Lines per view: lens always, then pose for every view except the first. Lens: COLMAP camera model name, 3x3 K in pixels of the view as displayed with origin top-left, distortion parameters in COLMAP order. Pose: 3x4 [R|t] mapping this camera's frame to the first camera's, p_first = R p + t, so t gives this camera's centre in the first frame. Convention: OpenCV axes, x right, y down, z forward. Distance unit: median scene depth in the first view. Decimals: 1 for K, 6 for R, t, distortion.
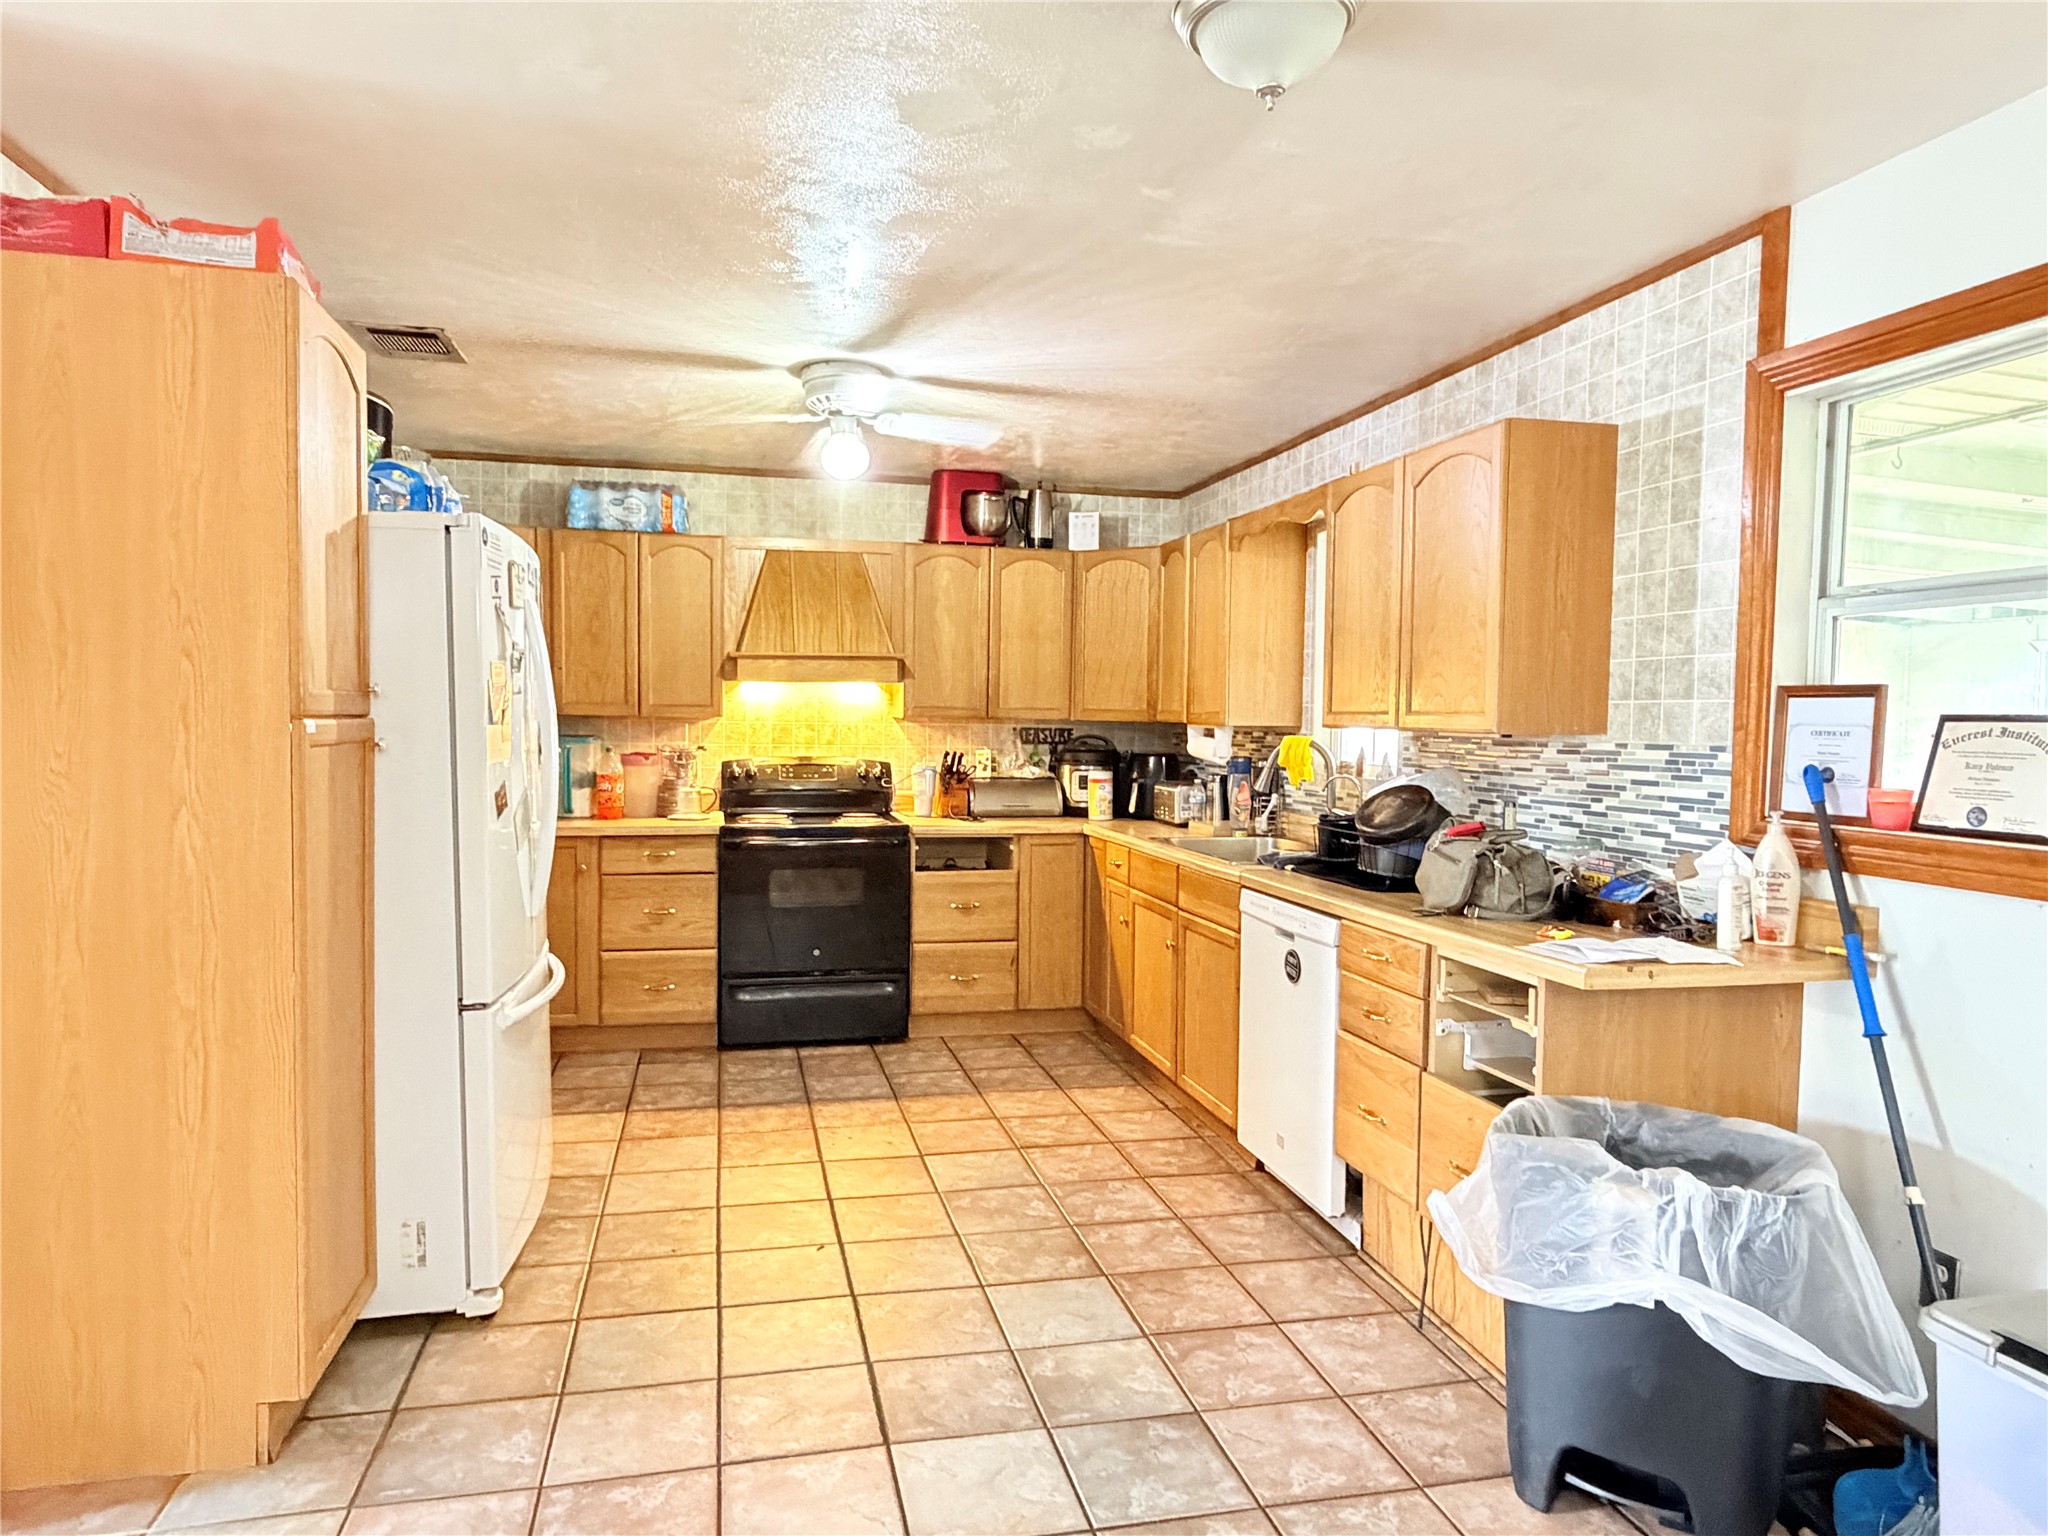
lens RADIAL K [[1268.5, 0, 1024.0], [0, 1268.5, 768.0], [0, 0, 1]] dist [-0.002283, -0.000668]
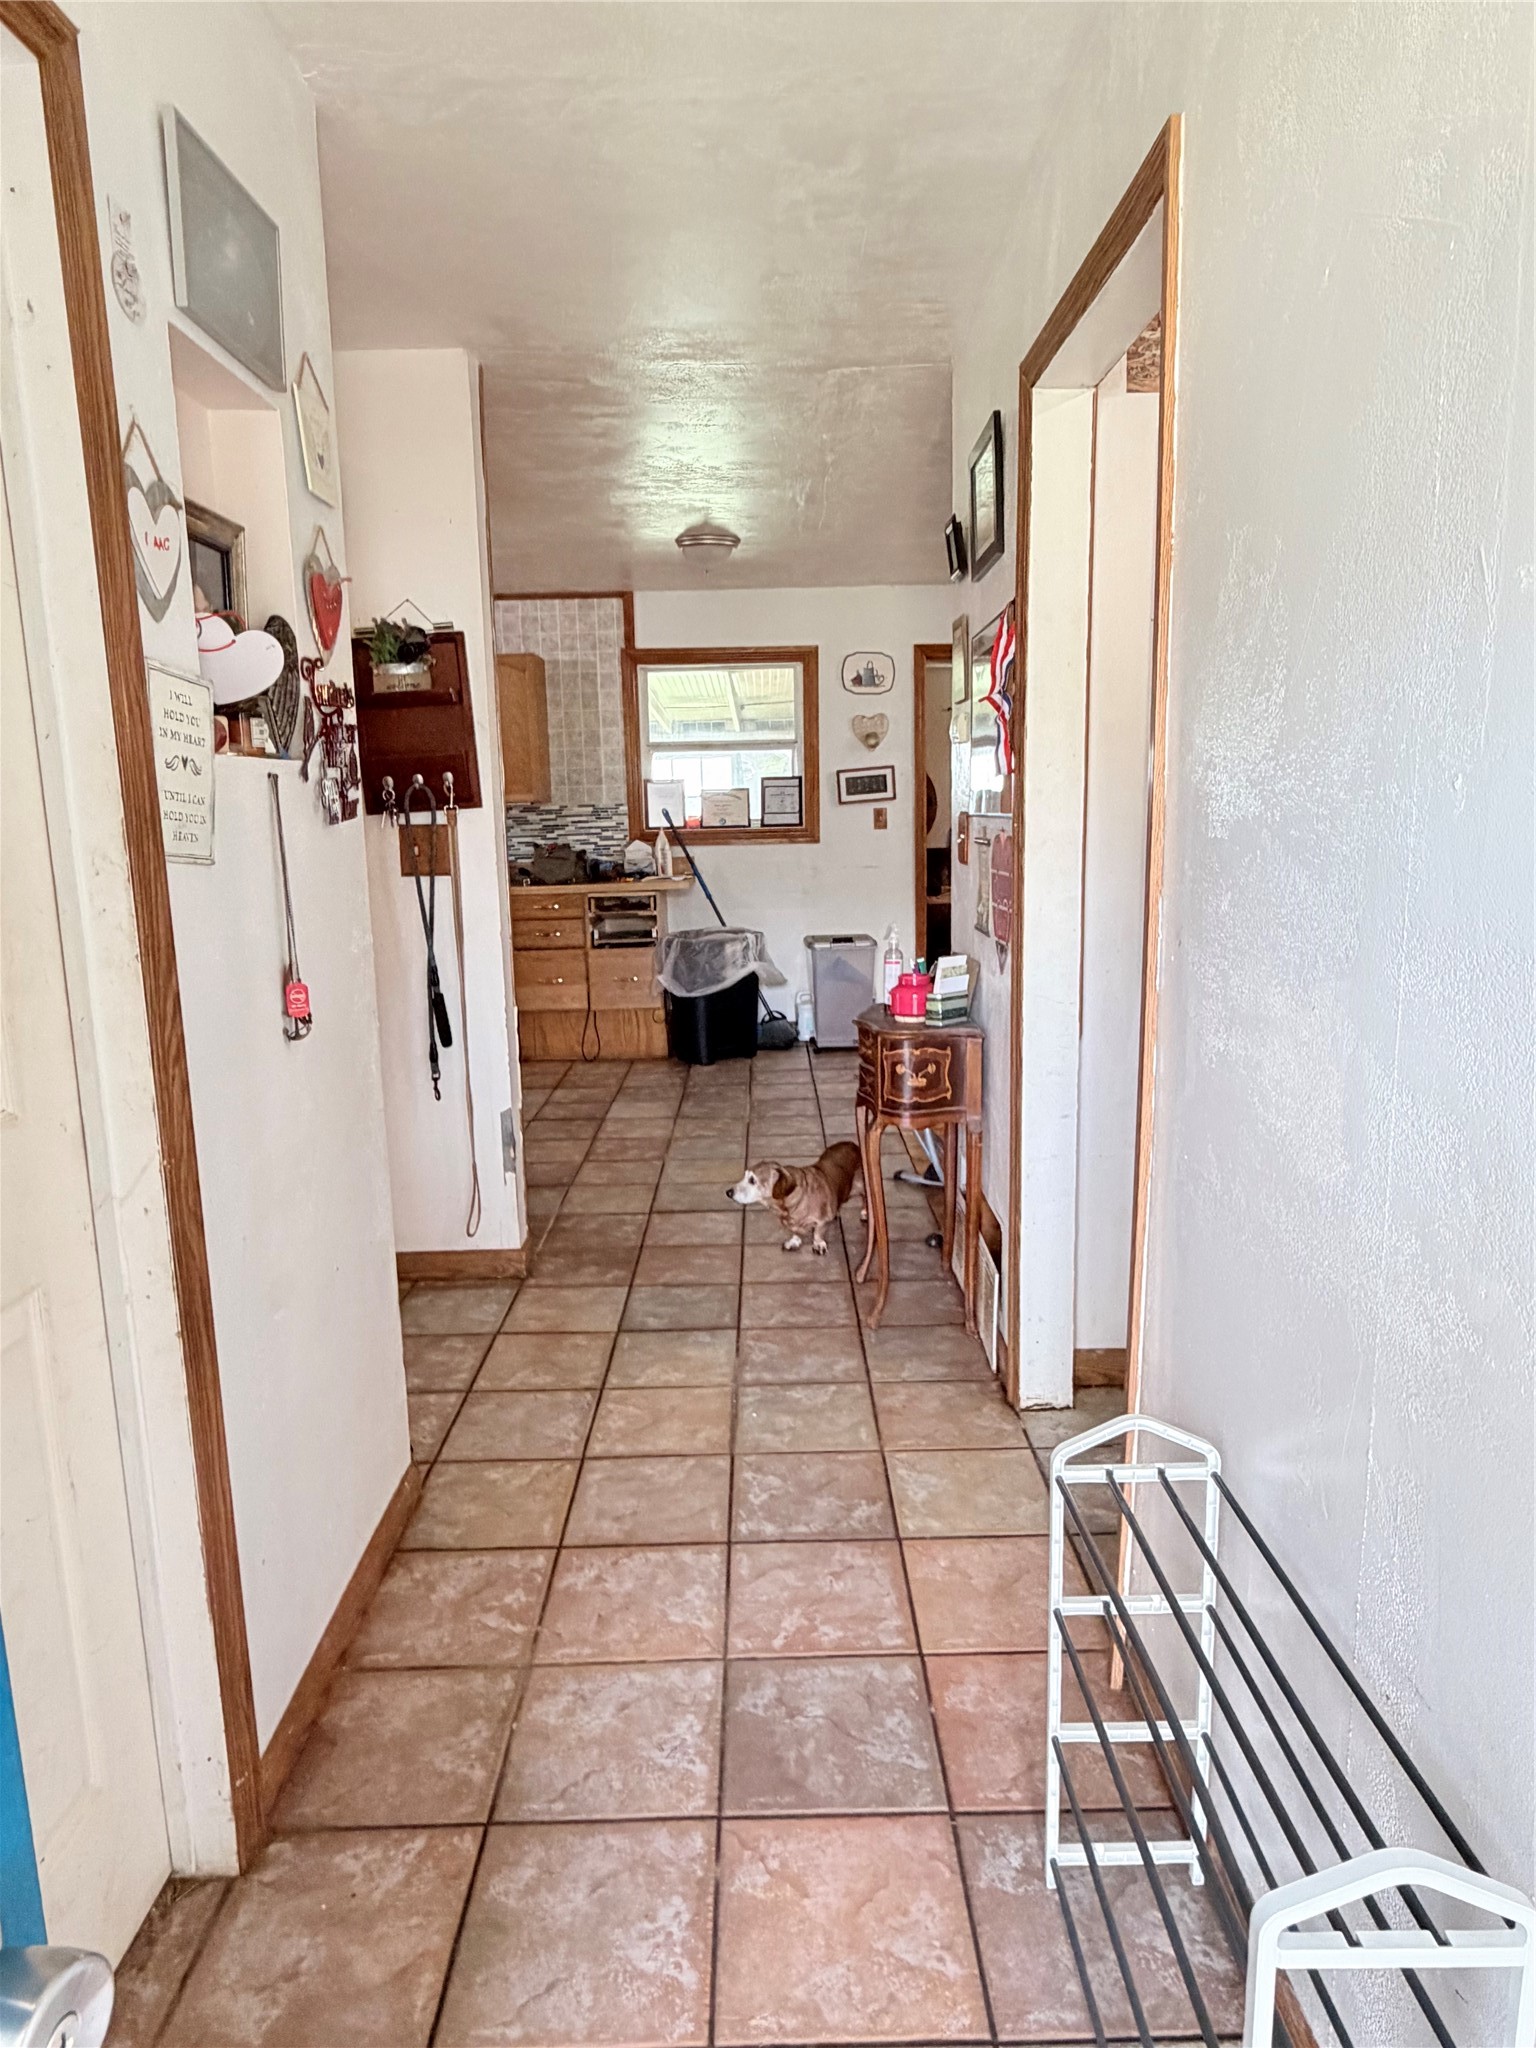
lens RADIAL K [[1268.5, 0, 768.0], [0, 1268.5, 1024.0], [0, 0, 1]] dist [-0.002283, -0.000668]
pose [[0.219191, -0.192477, 0.956508, -0.729034], [0.068748, 0.980959, 0.181643, -0.009858], [-0.973257, 0.025943, 0.228250, 0.059227]]
